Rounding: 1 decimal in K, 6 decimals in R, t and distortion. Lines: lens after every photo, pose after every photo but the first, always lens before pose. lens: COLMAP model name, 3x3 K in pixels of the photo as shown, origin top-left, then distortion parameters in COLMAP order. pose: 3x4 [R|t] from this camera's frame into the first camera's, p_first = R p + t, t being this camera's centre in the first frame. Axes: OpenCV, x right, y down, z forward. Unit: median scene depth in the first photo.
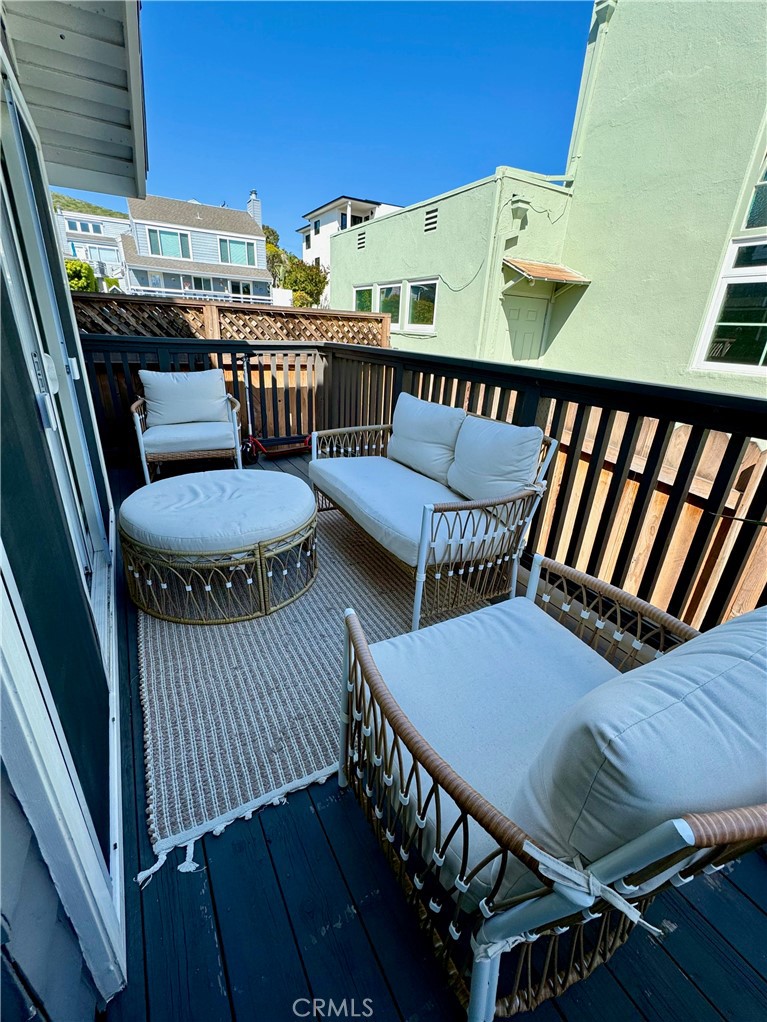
lens RADIAL K [[425.9, 0, 383.5], [0, 425.9, 511.0], [0, 0, 1]] dist [-0.011104, -0.000243]
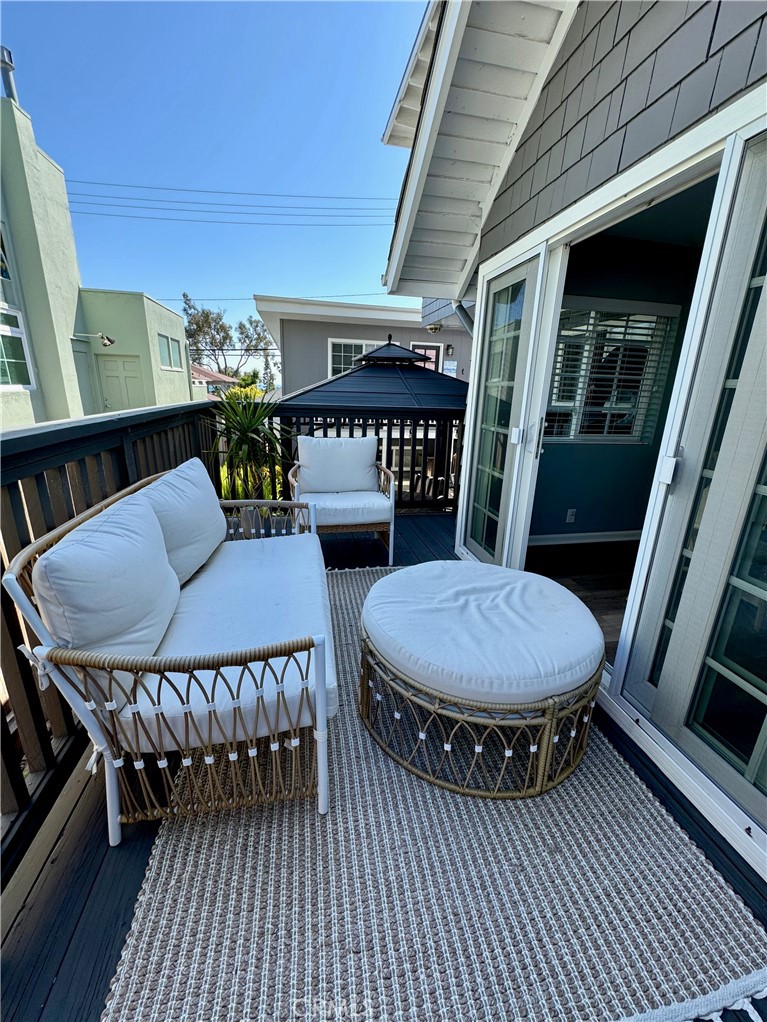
lens RADIAL K [[425.9, 0, 383.5], [0, 425.9, 511.0], [0, 0, 1]] dist [-0.011104, -0.000243]
pose [[-0.947064, -0.166666, 0.274396, -0.405893], [0.049471, 0.768724, 0.637665, -0.701620], [-0.317211, 0.617484, -0.719785, 1.547214]]
